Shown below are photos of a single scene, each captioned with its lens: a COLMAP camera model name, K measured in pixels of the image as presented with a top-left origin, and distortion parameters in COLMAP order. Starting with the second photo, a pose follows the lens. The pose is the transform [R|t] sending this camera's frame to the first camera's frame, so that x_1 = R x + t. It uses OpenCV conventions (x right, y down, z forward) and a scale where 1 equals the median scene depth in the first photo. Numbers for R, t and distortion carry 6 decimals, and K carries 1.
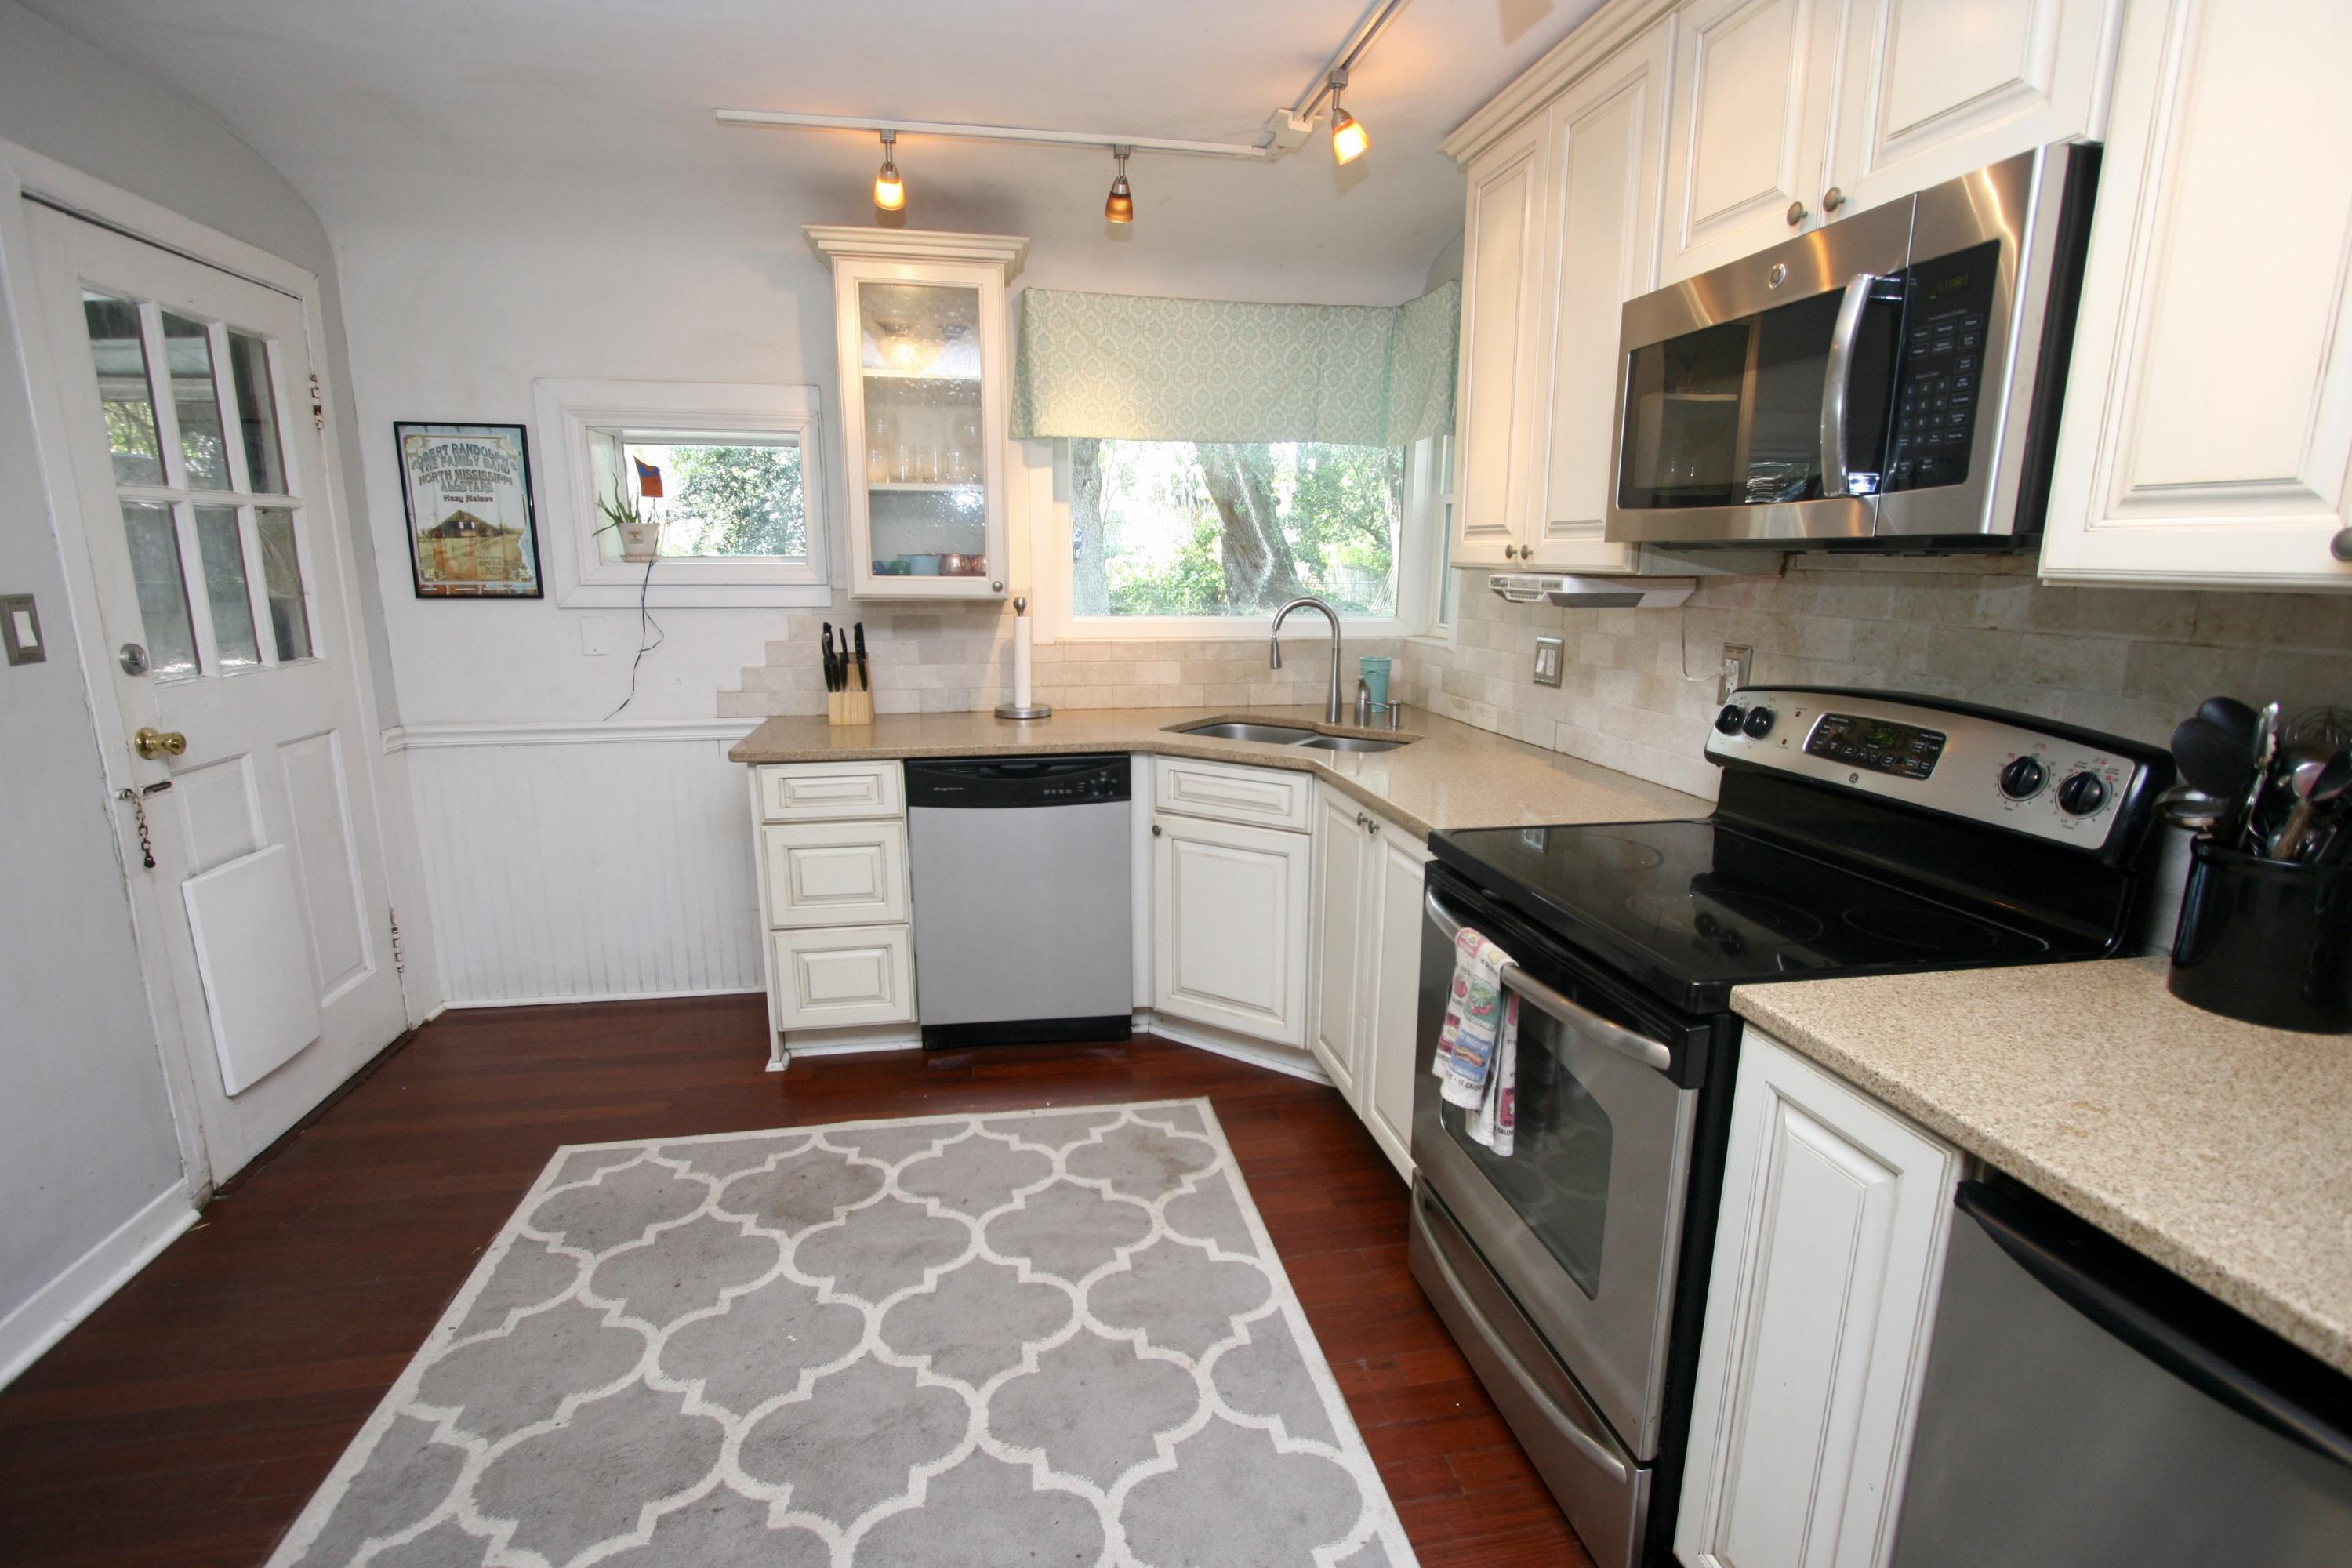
lens RADIAL K [[1094.1, 0, 1168.5], [0, 1094.1, 794.4], [0, 0, 1]] dist [-0.012434, -0.000116]
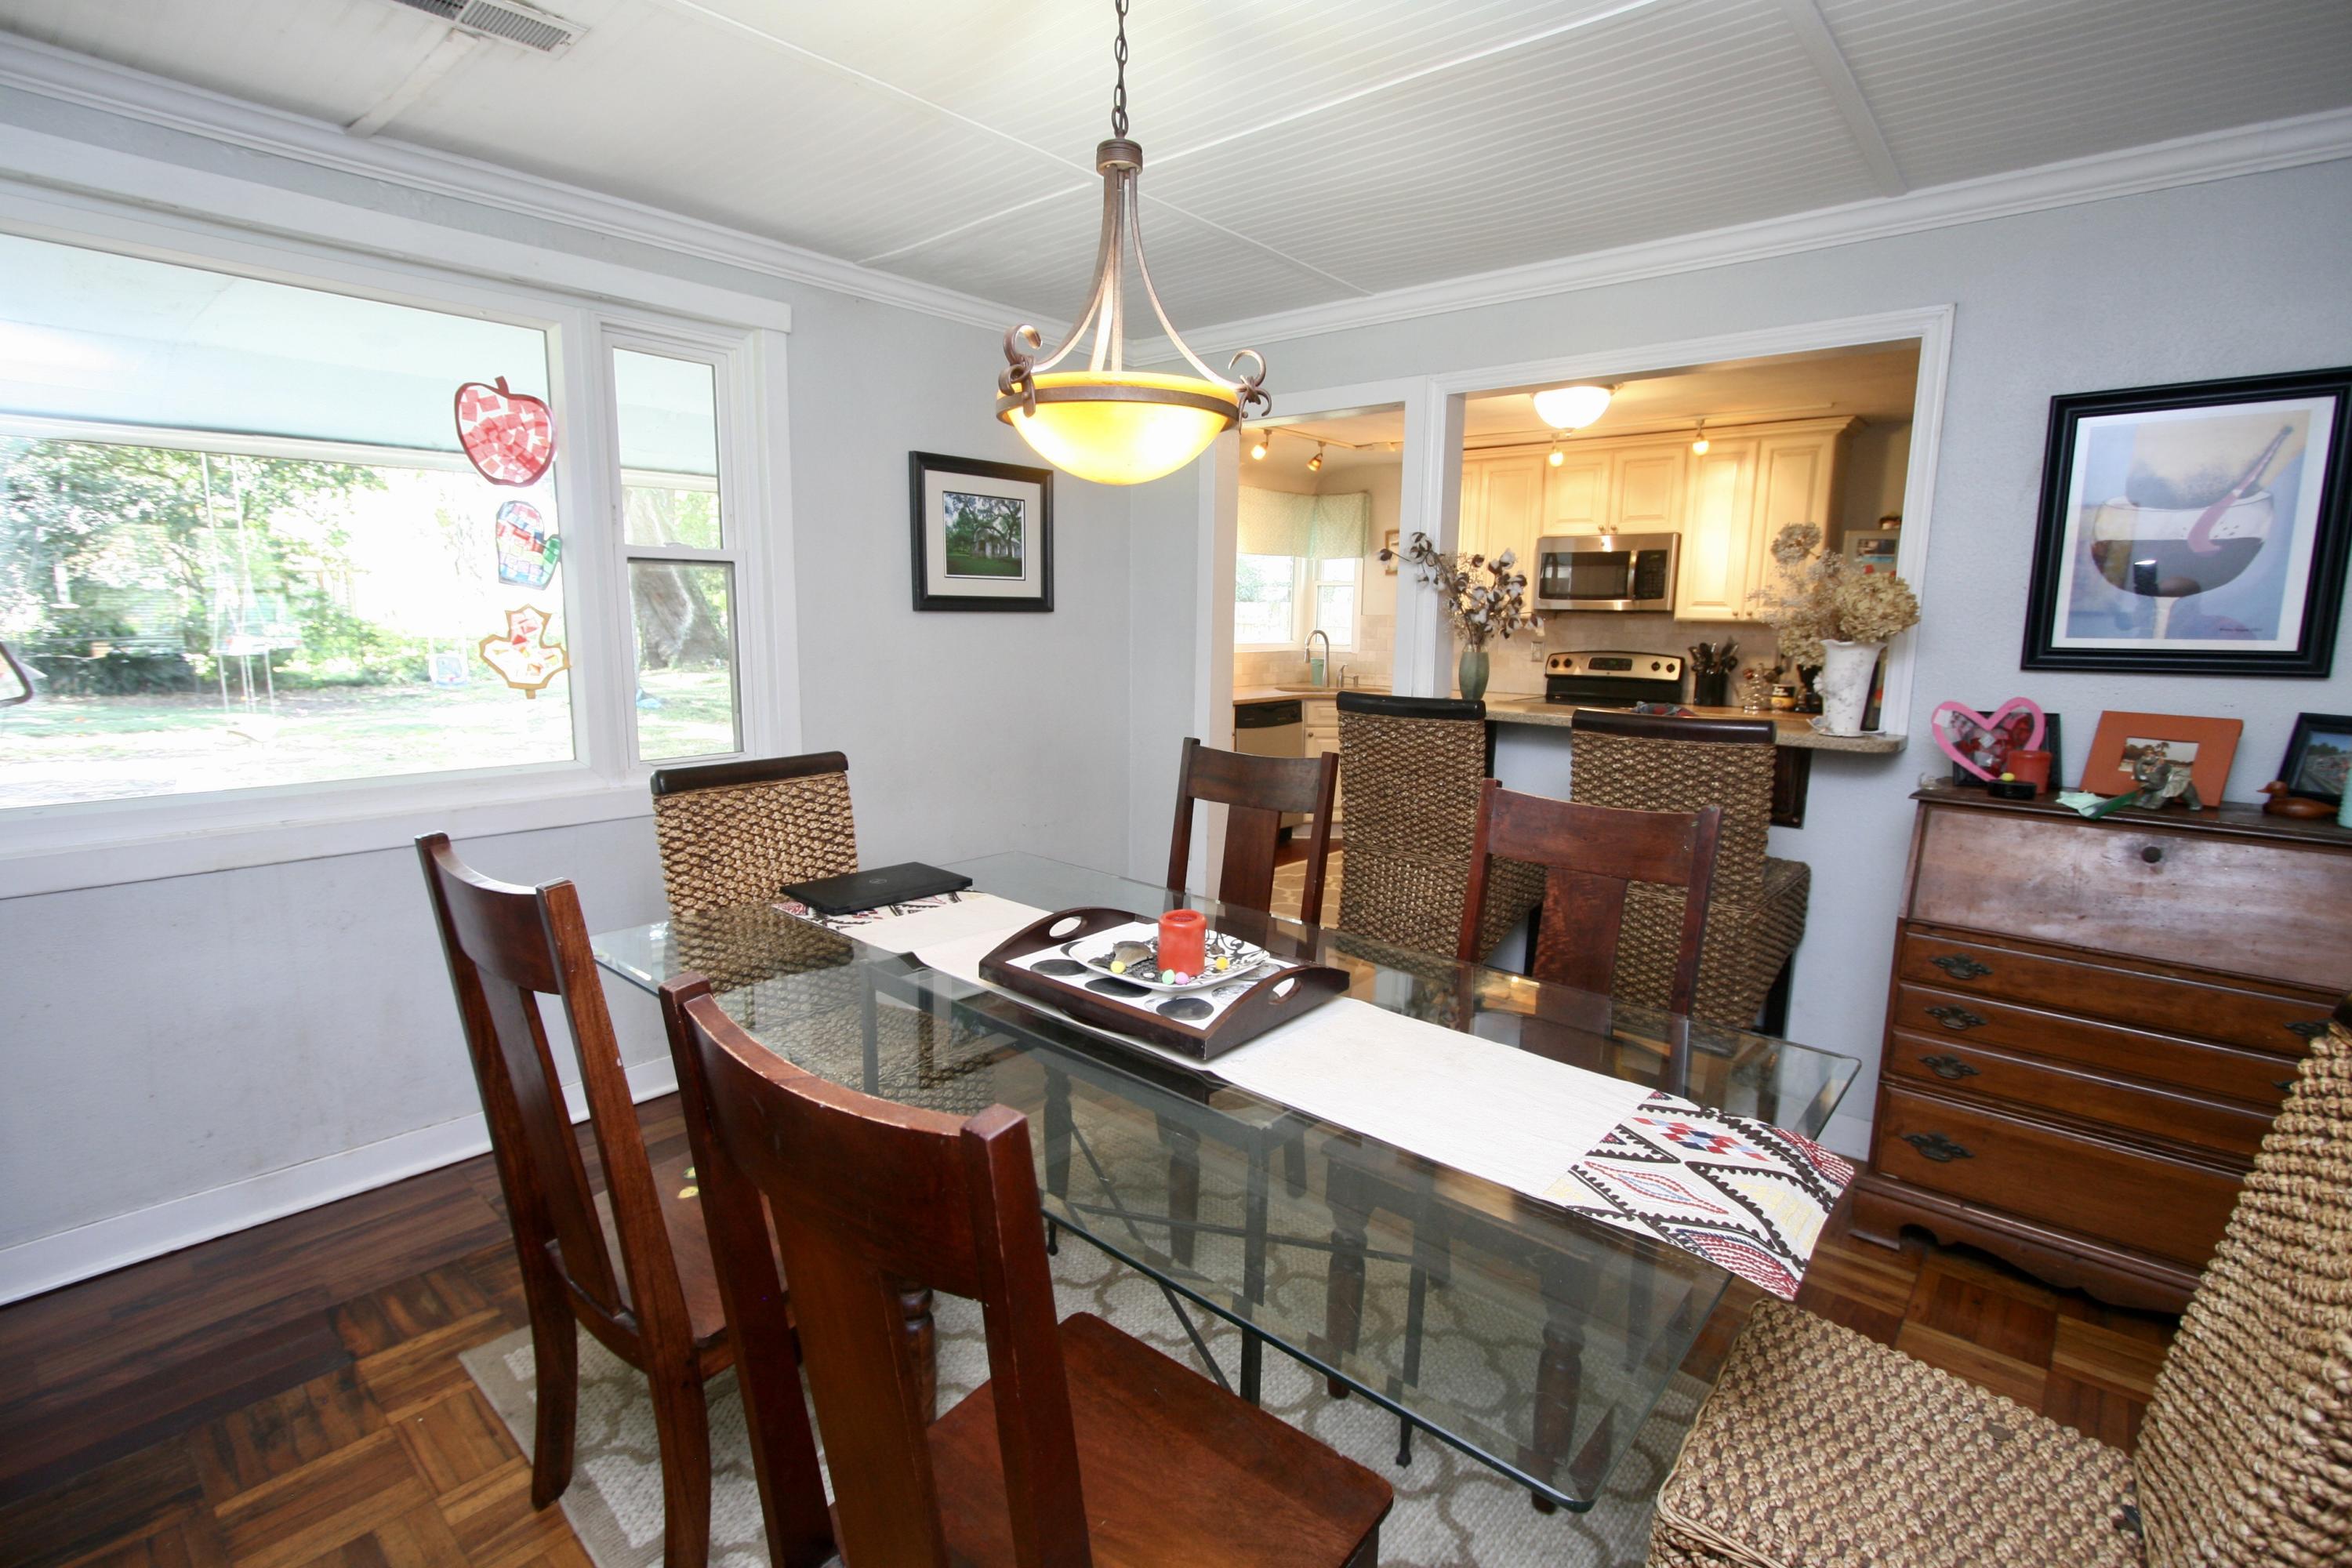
lens RADIAL K [[1094.1, 0, 1170.3], [0, 1094.1, 776.0], [0, 0, 1]] dist [-0.012434, -0.000116]
pose [[0.781277, -0.073672, 0.619821, -2.051570], [0.112592, 0.993355, -0.023850, 0.181476], [-0.613946, 0.088420, 0.784380, -0.694299]]
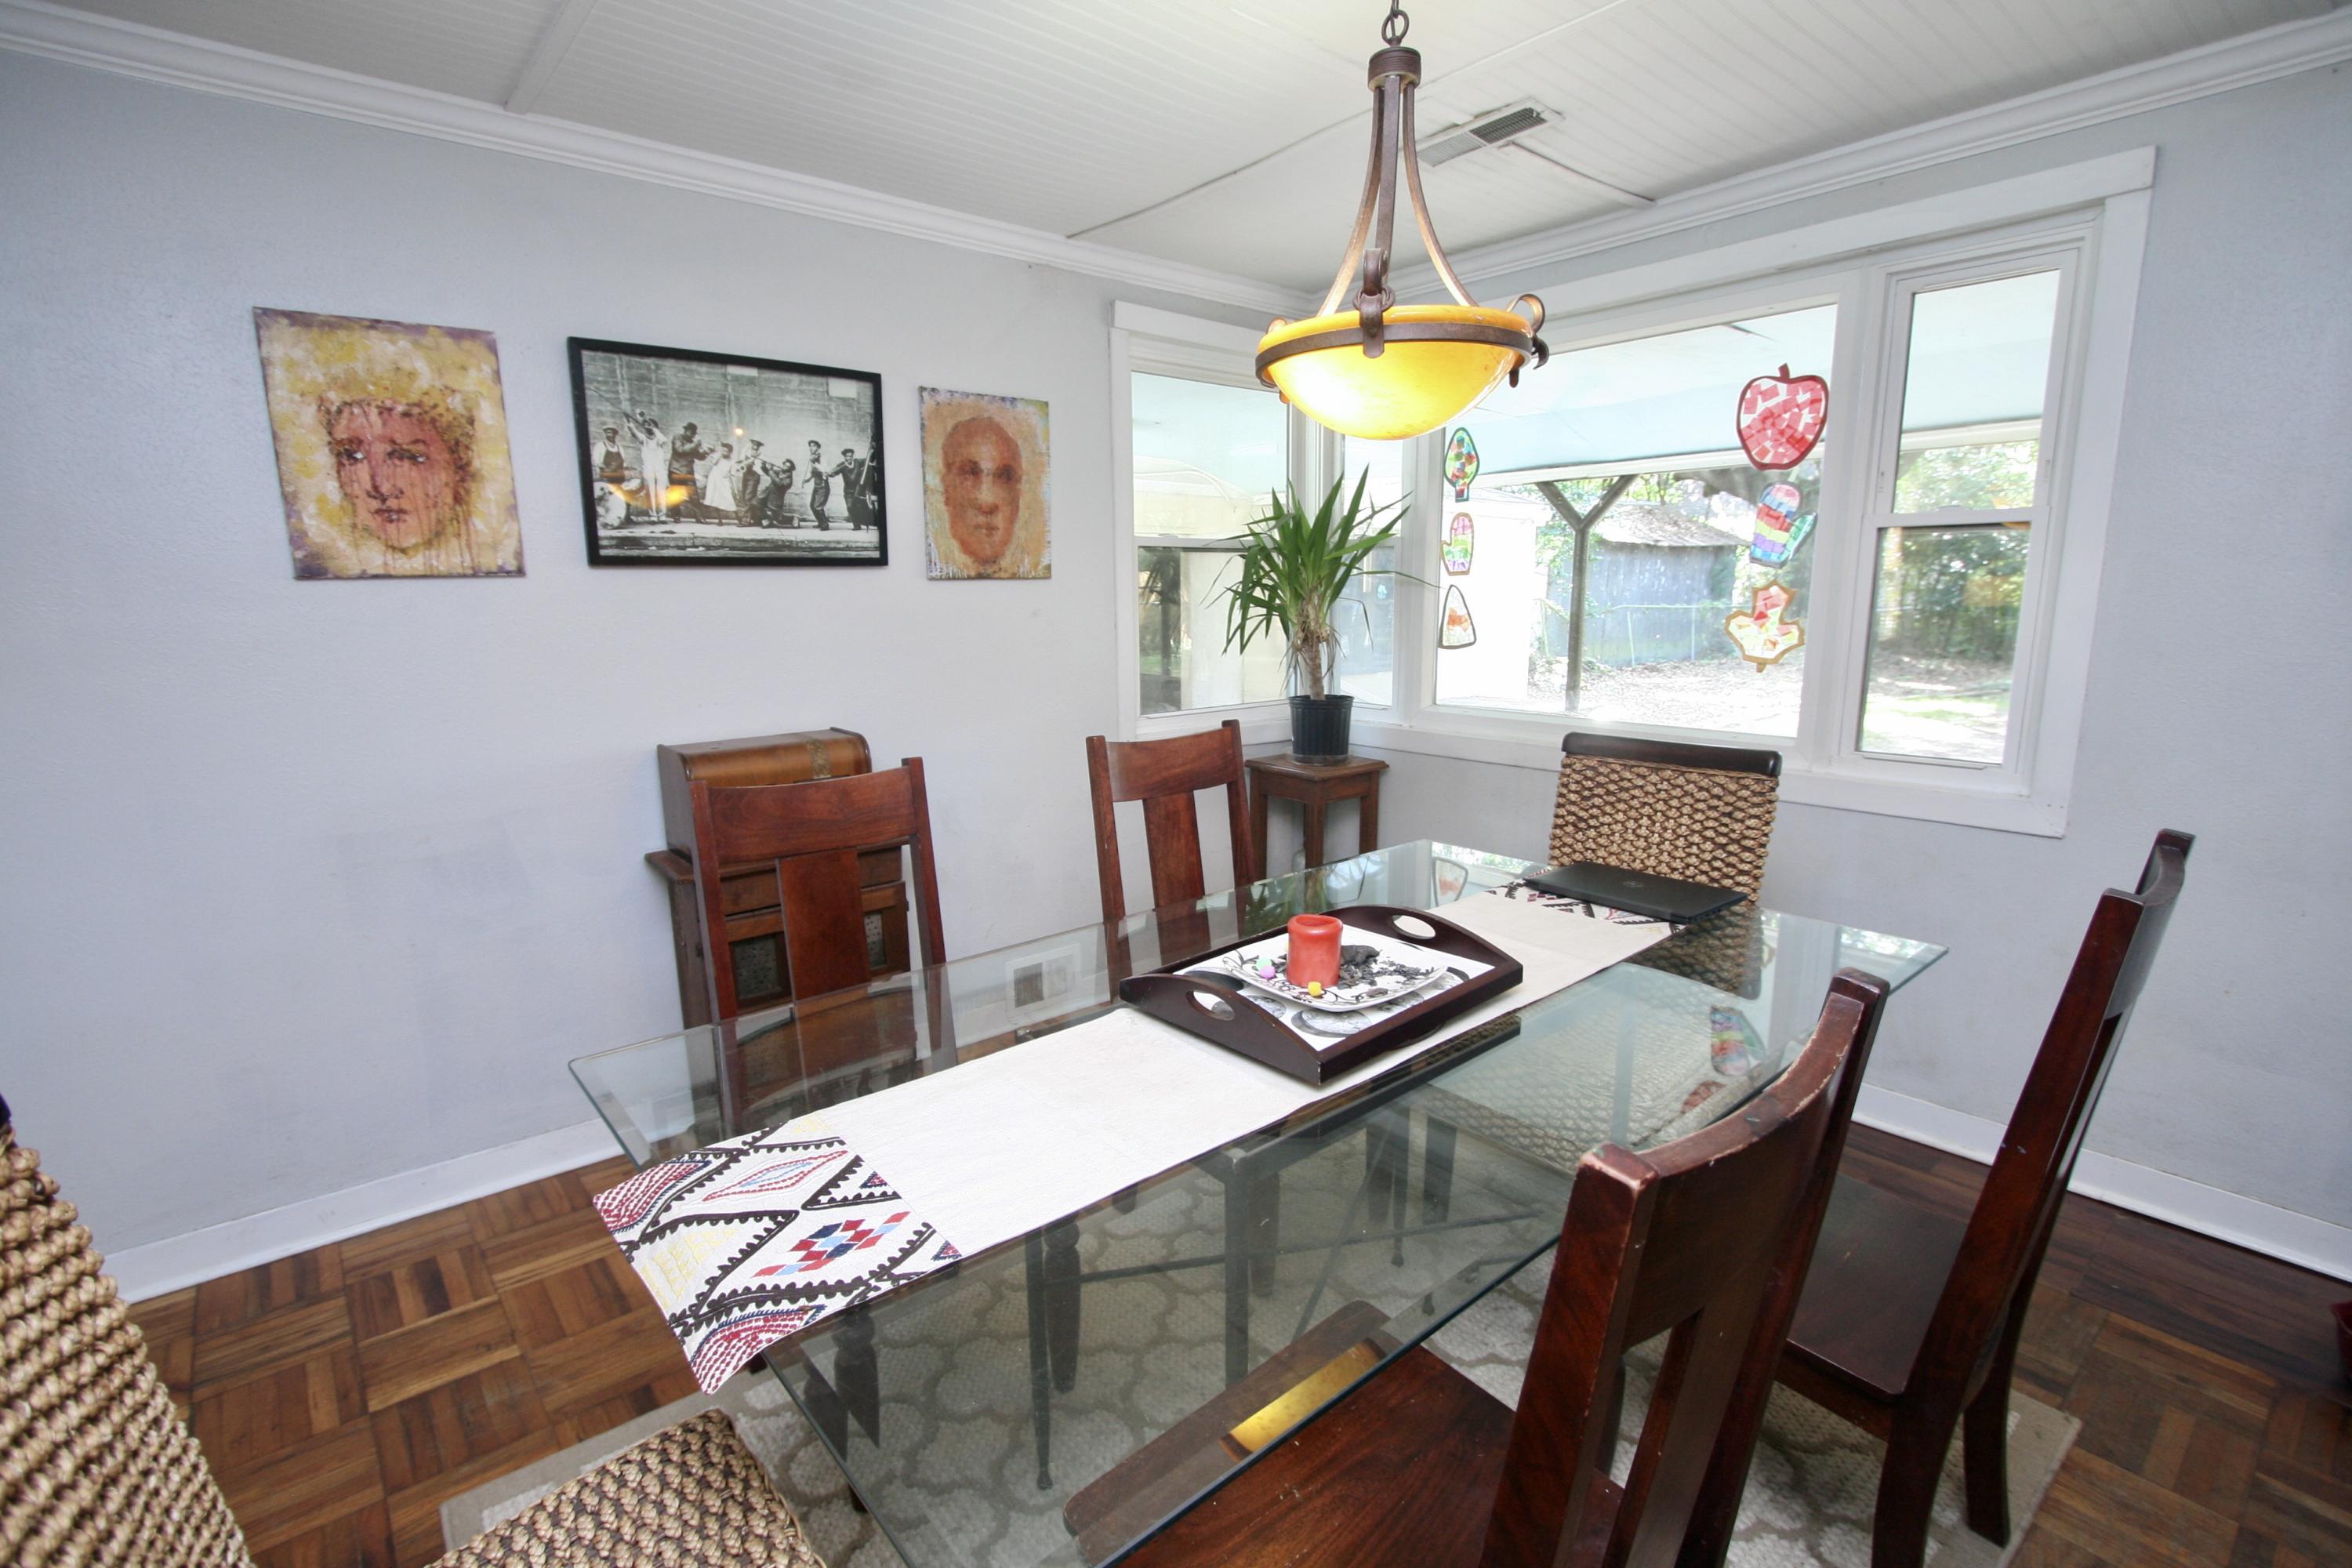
lens RADIAL K [[1094.1, 0, 1179.8], [0, 1094.1, 796.2], [0, 0, 1]] dist [-0.012434, -0.000116]
pose [[0.494823, 0.162738, -0.853620, 5.551181], [-0.177145, 0.980572, 0.084255, -0.126414], [0.850747, 0.109523, 0.514038, 0.564801]]
